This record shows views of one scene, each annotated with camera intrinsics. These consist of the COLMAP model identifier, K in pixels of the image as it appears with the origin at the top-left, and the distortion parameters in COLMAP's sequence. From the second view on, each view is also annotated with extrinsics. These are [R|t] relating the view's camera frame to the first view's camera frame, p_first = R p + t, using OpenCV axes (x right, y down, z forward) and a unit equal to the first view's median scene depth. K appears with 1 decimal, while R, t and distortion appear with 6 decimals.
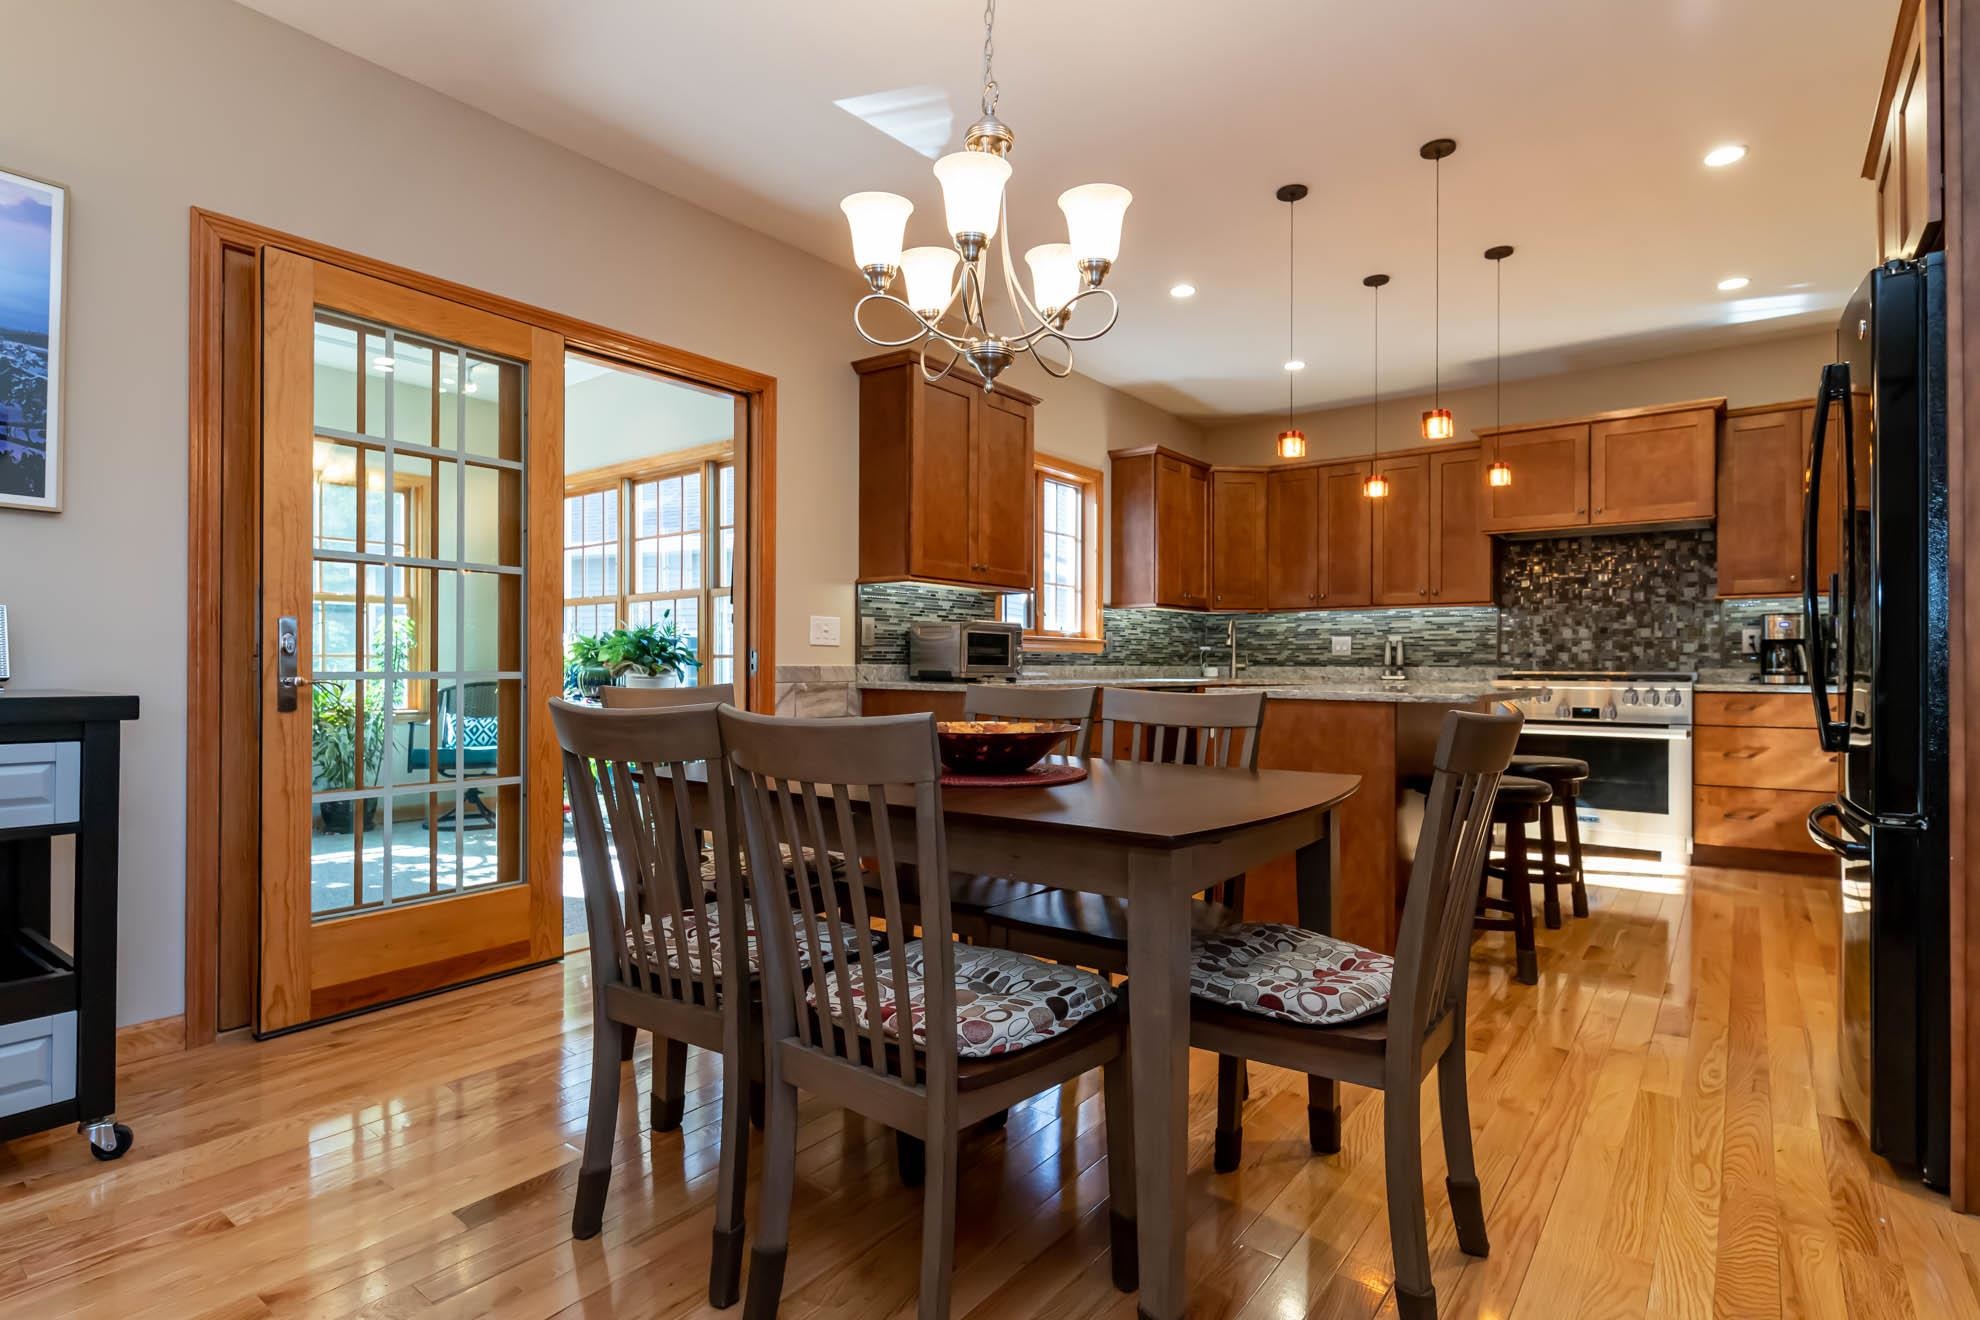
lens RADIAL K [[998.1, 0, 990.0], [0, 998.1, 660.0], [0, 0, 1]] dist [-0.000367, -0.000210]
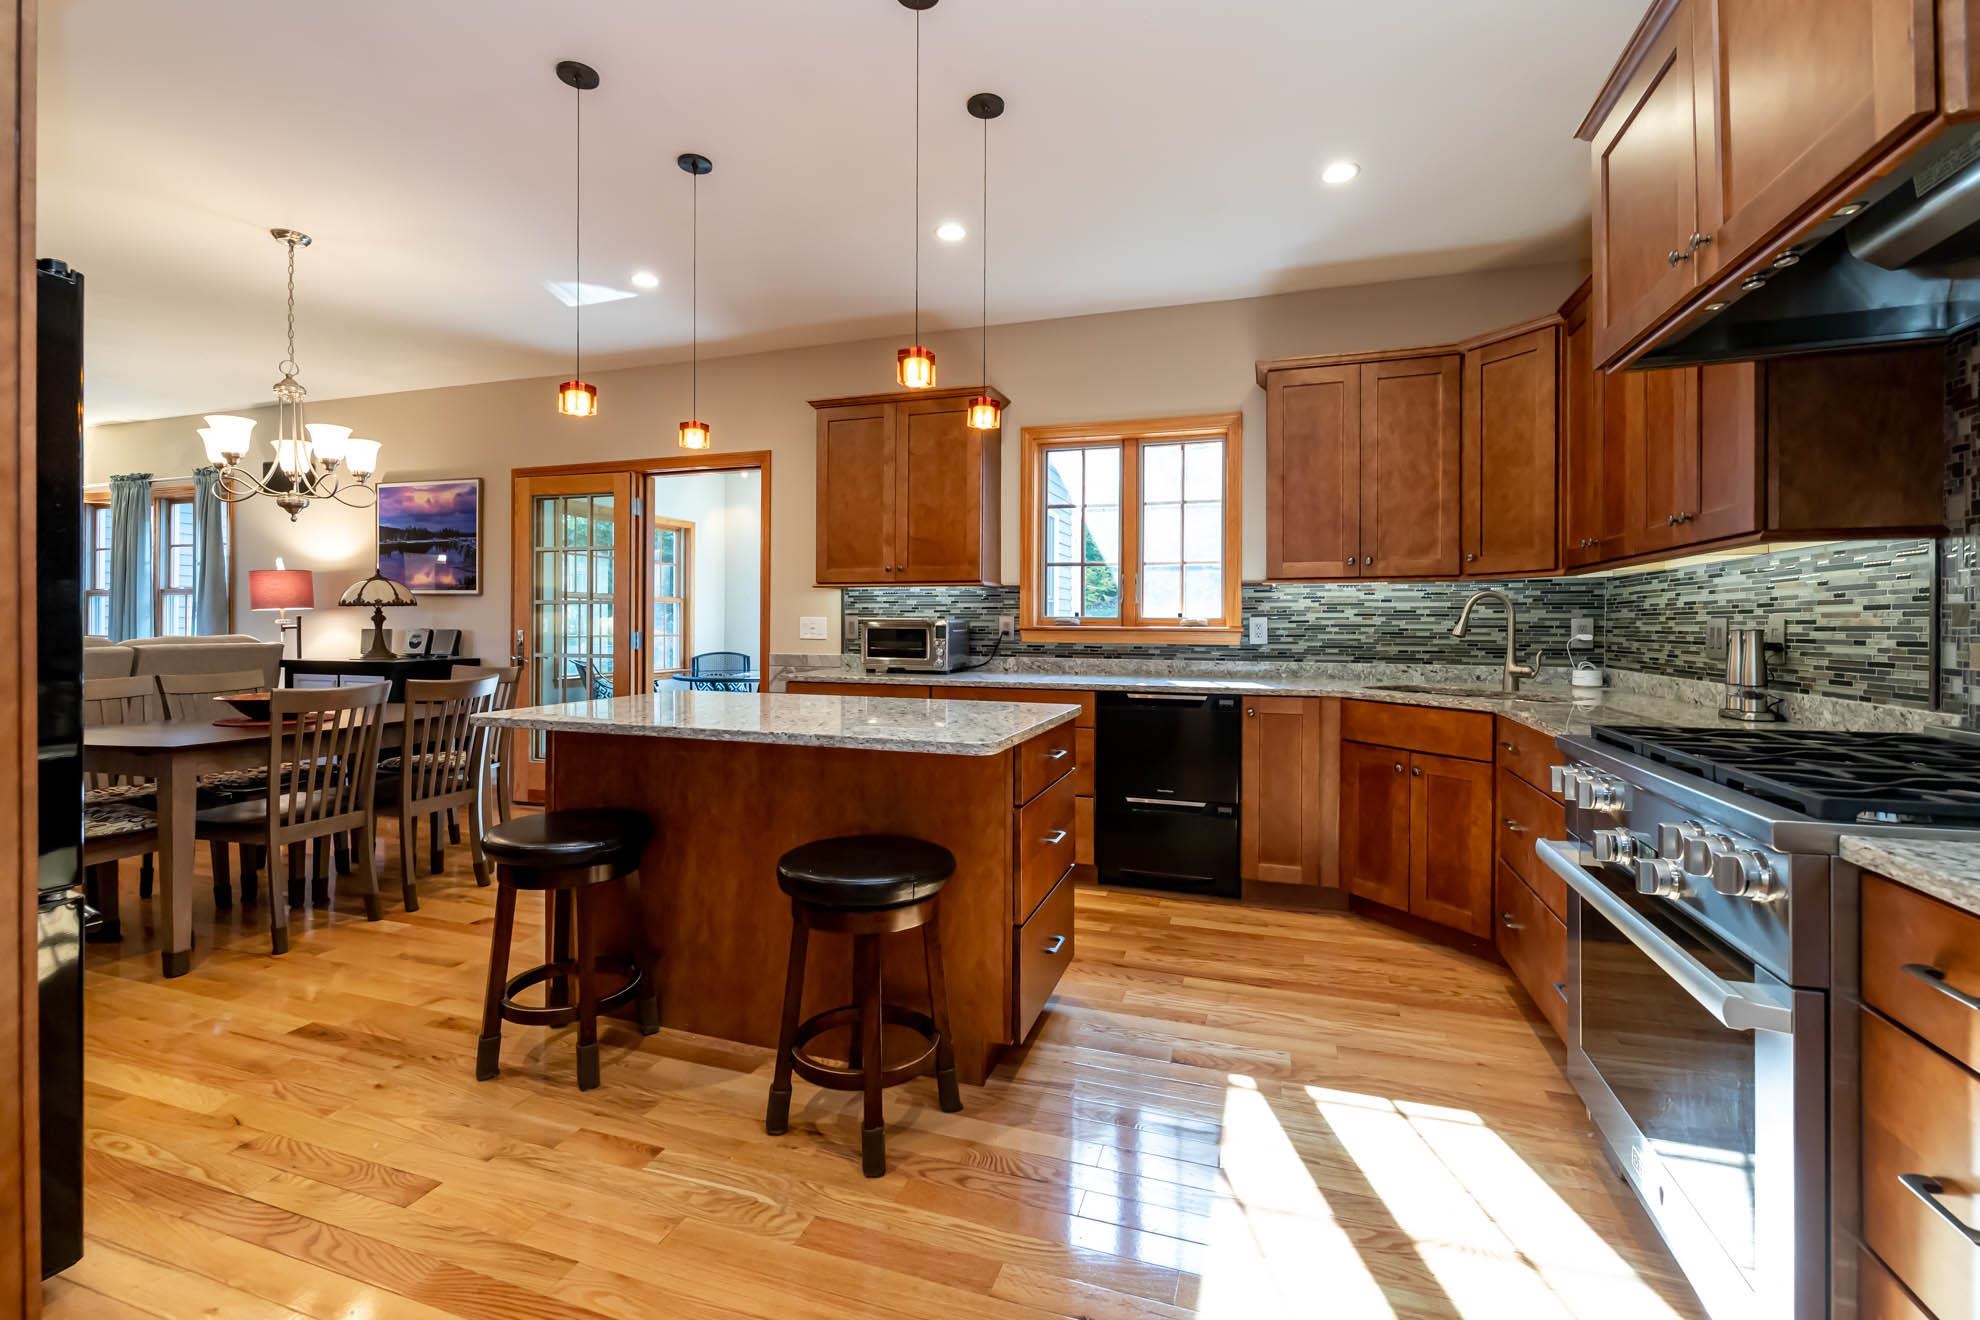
lens RADIAL K [[844.8, 0, 976.9], [0, 844.8, 625.2], [0, 0, 1]] dist [0.003054, 0.000494]
pose [[0.319827, -0.001532, -0.947475, 0.766544], [0.001634, 0.999998, -0.001065, -0.025102], [0.947475, -0.001208, 0.319829, 0.679270]]
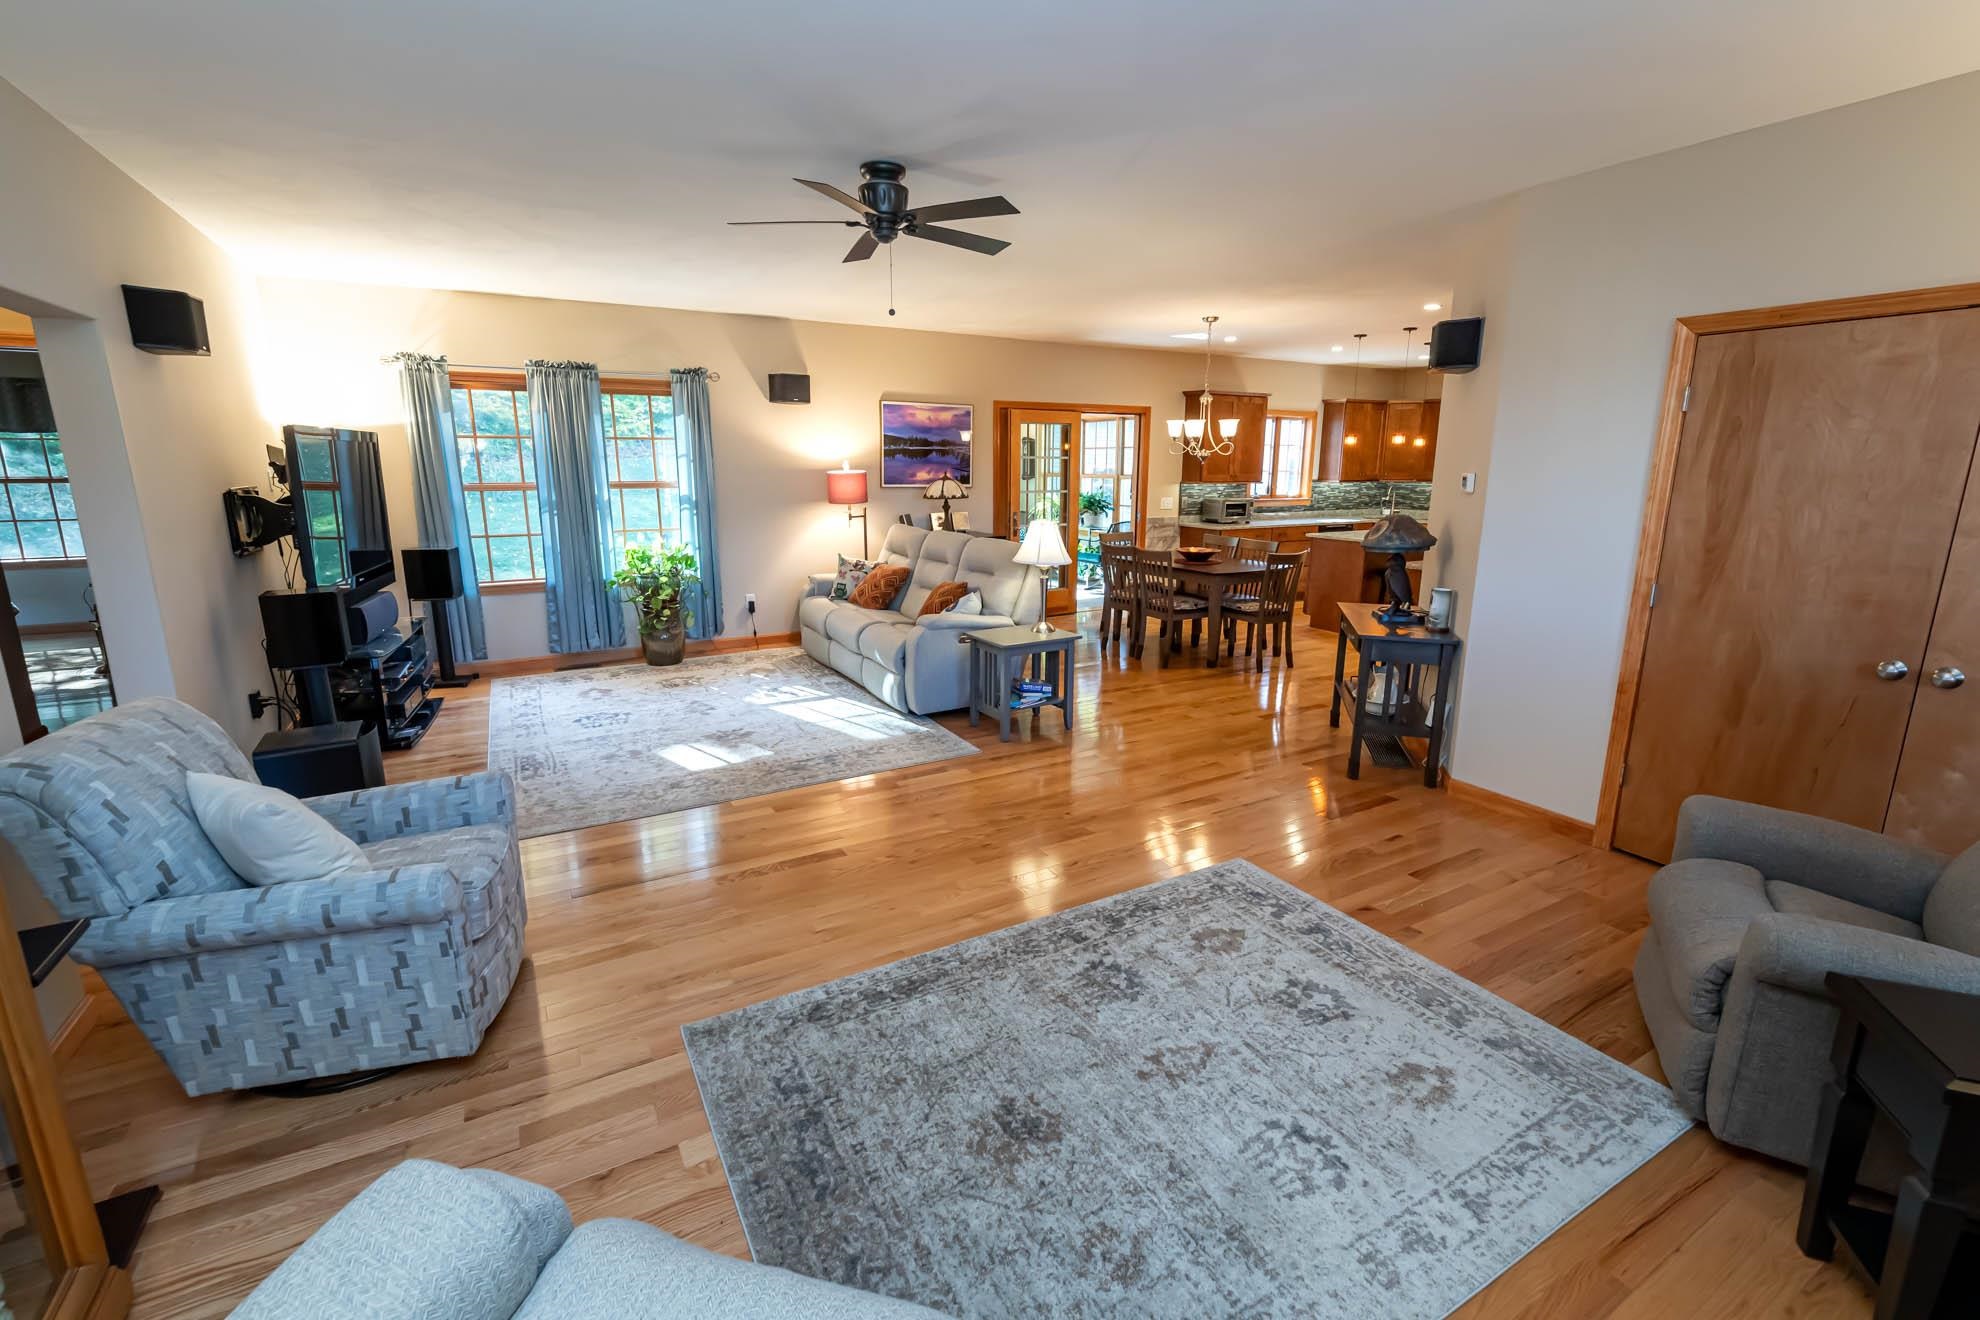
lens RADIAL K [[844.8, 0, 976.9], [0, 844.8, 625.2], [0, 0, 1]] dist [0.003054, 0.000494]
pose [[0.917351, 0.077743, -0.390414, 0.207052], [0.000806, 0.980380, 0.197117, -0.120569], [0.398079, -0.181140, 0.899290, -0.959533]]
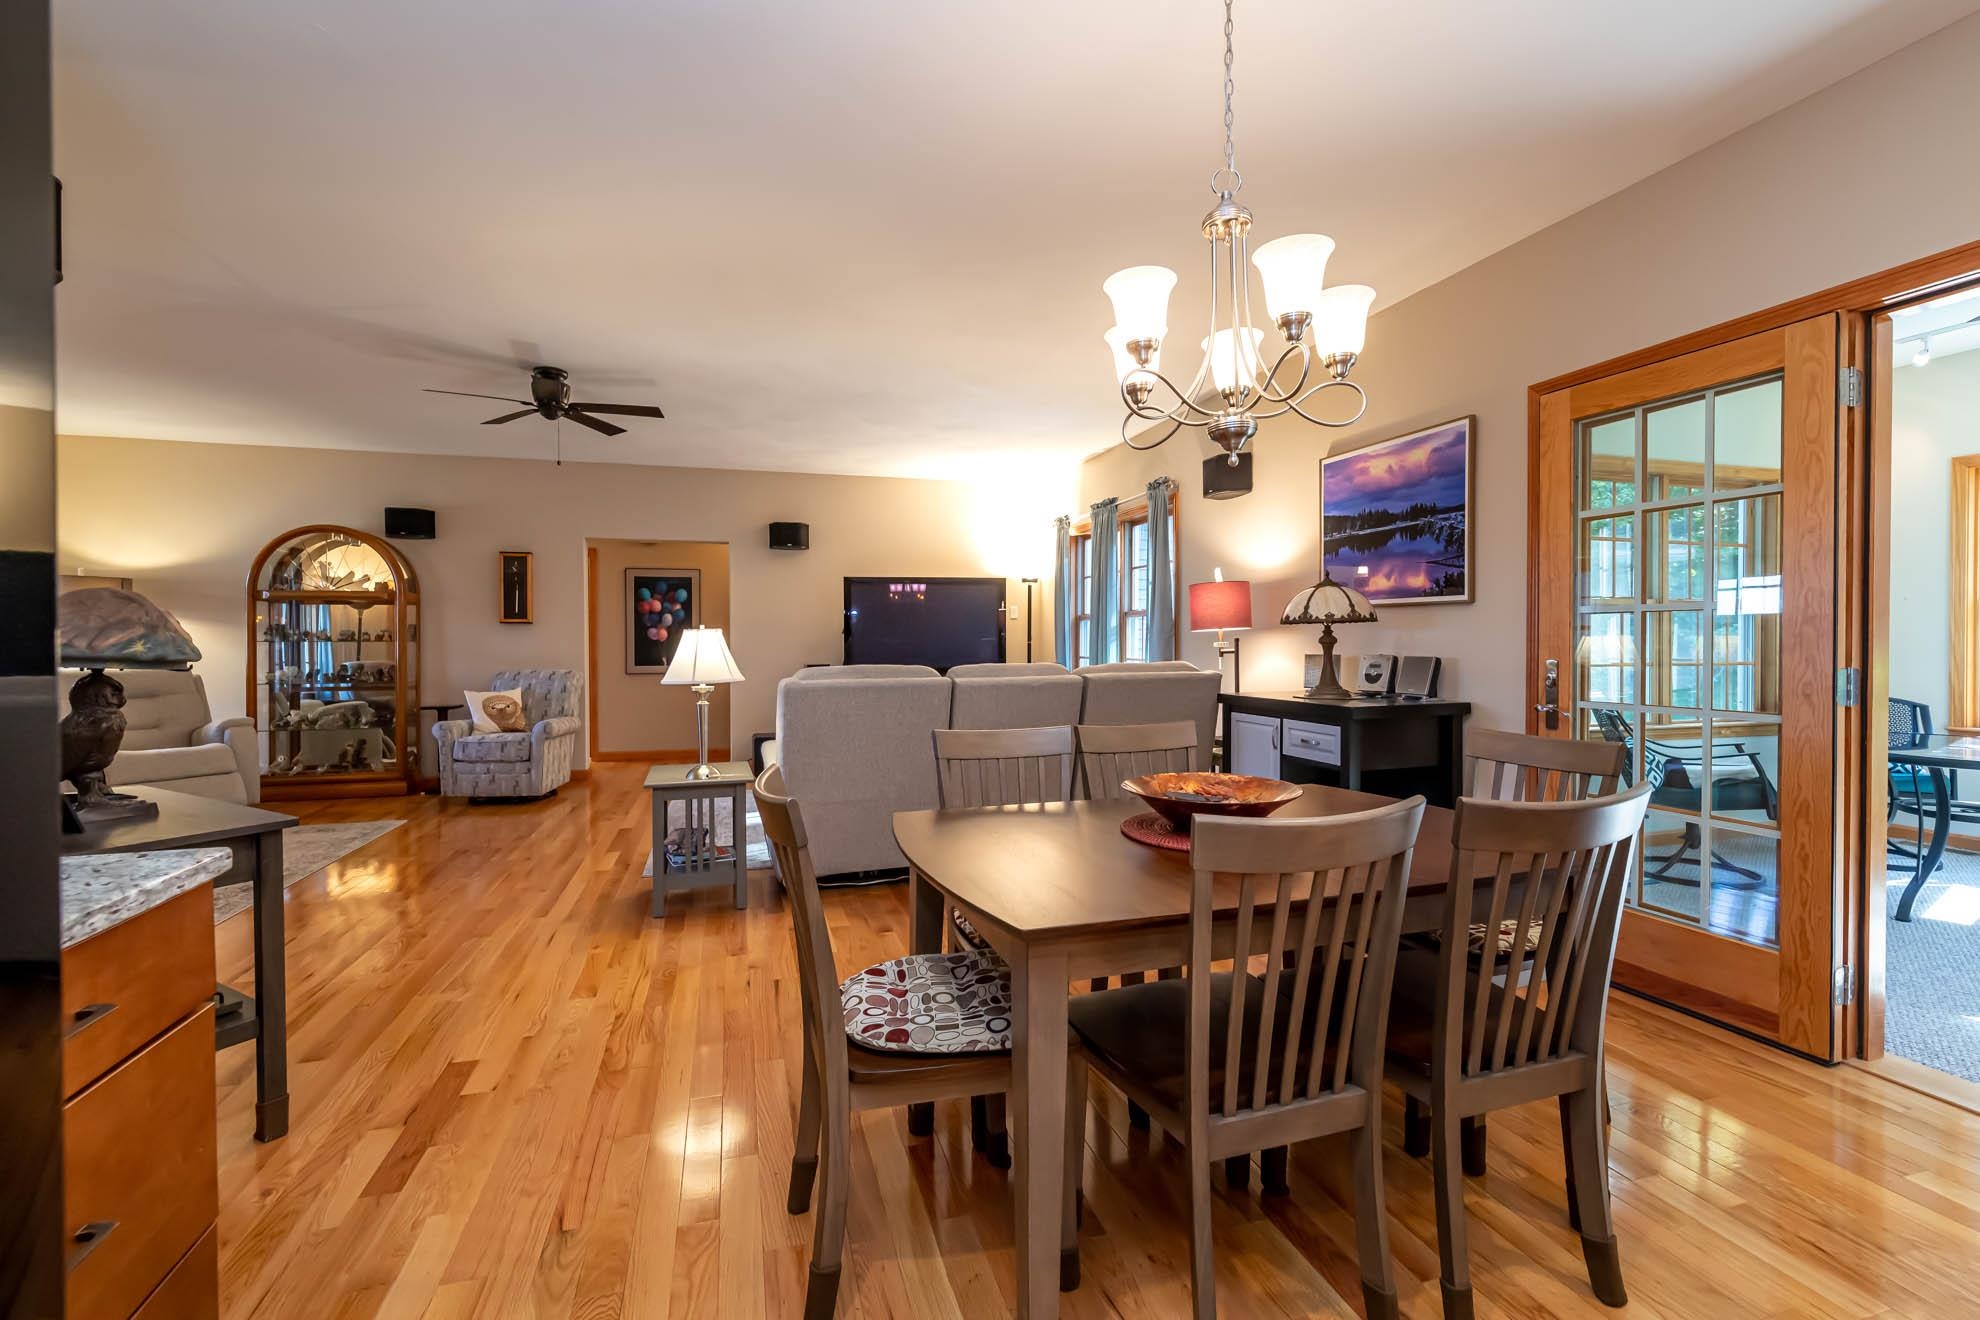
lens RADIAL K [[854.8, 0, 990.0], [0, 854.8, 660.0], [0, 0, 1]] dist [0.000177, 0.000098]
pose [[-0.586754, 0.015889, -0.809609, 0.343596], [0.004581, 0.999857, 0.016303, -0.031998], [0.809752, 0.005857, -0.586743, 0.521561]]
